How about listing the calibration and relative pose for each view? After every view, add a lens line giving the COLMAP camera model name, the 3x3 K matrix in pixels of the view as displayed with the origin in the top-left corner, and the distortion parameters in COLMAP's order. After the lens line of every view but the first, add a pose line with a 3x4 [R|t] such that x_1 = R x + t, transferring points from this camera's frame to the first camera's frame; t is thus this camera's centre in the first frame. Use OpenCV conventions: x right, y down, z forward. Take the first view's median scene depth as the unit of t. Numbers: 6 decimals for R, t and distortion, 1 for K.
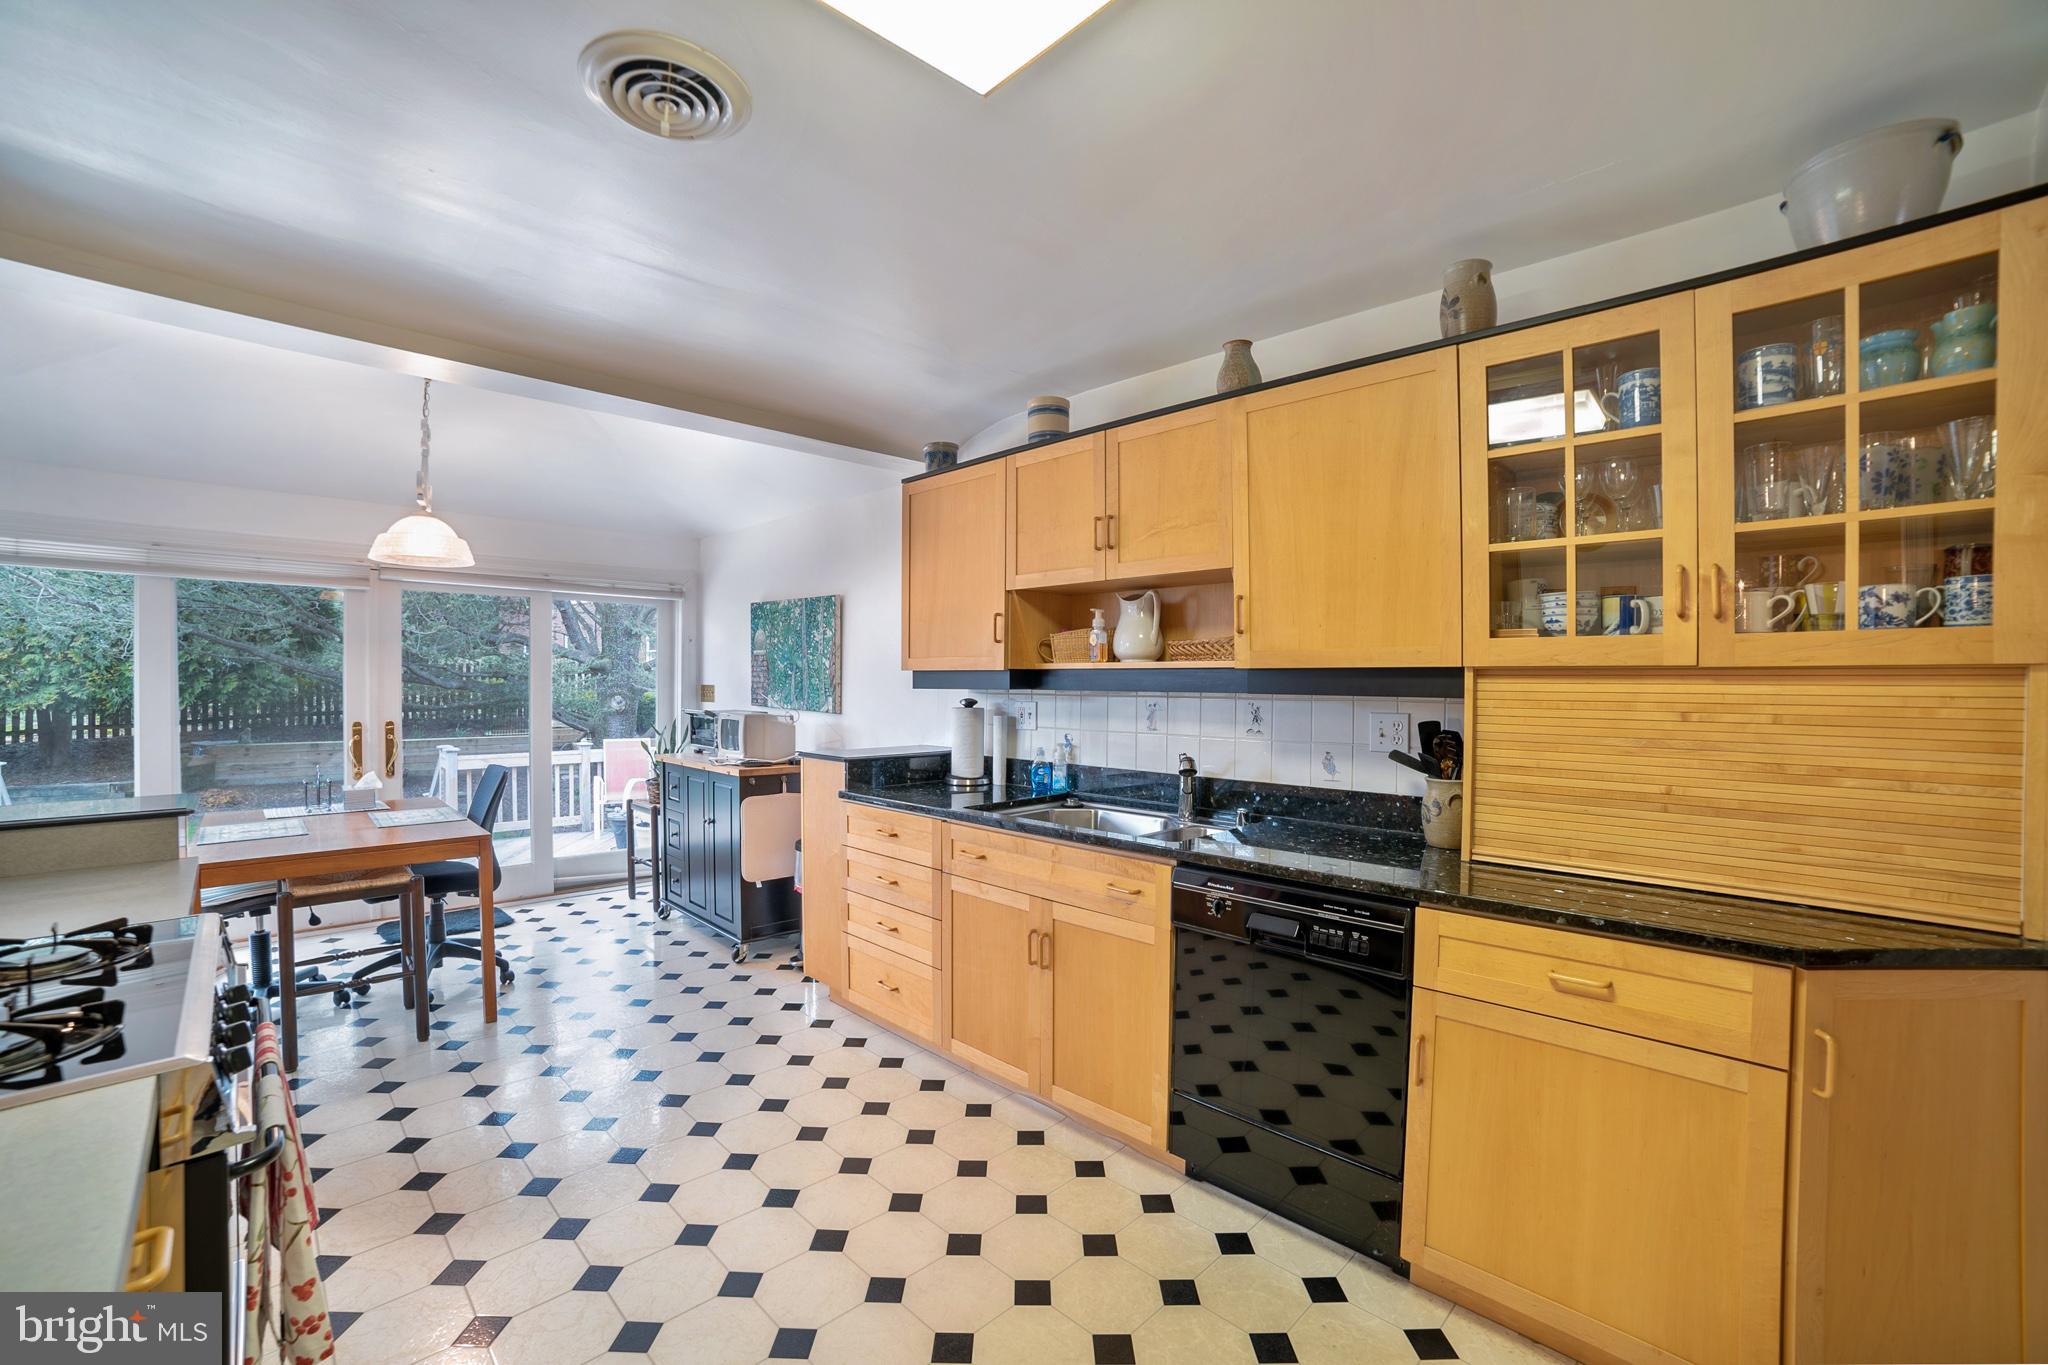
lens RADIAL K [[886.4, 0, 1028.2], [0, 886.4, 665.9], [0, 0, 1]] dist [-0.094935, 0.034891]
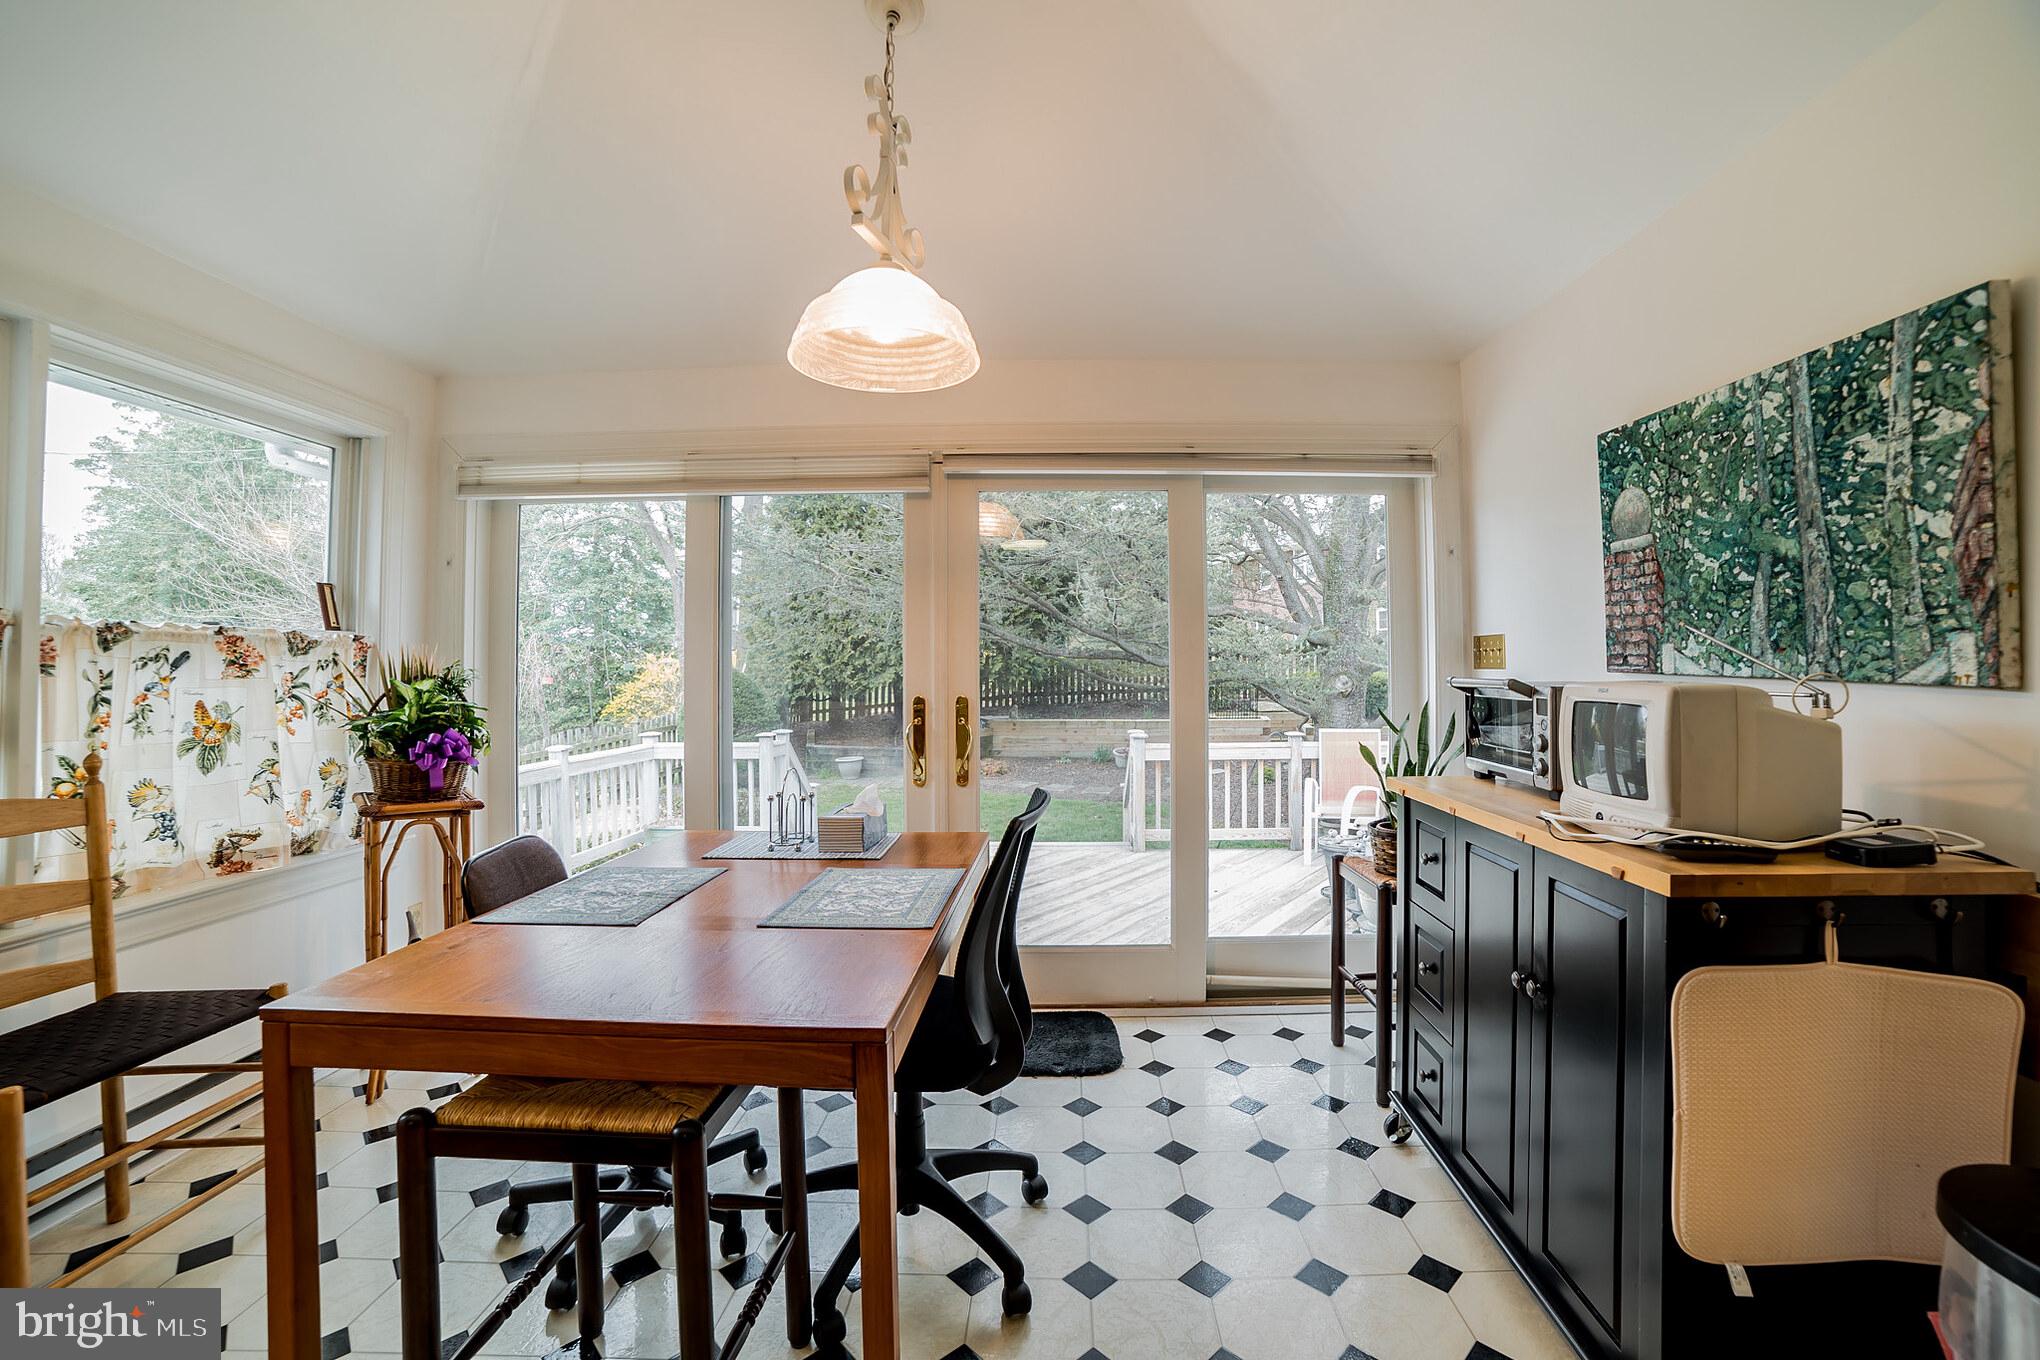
lens RADIAL K [[883.0, 0, 1024.2], [0, 883.0, 663.5], [0, 0, 1]] dist [-0.094935, 0.034891]
pose [[0.696463, -0.009629, -0.717528, -0.229076], [0.019405, 0.999797, 0.005419, 0.035203], [0.717330, -0.017698, 0.696509, 0.538958]]
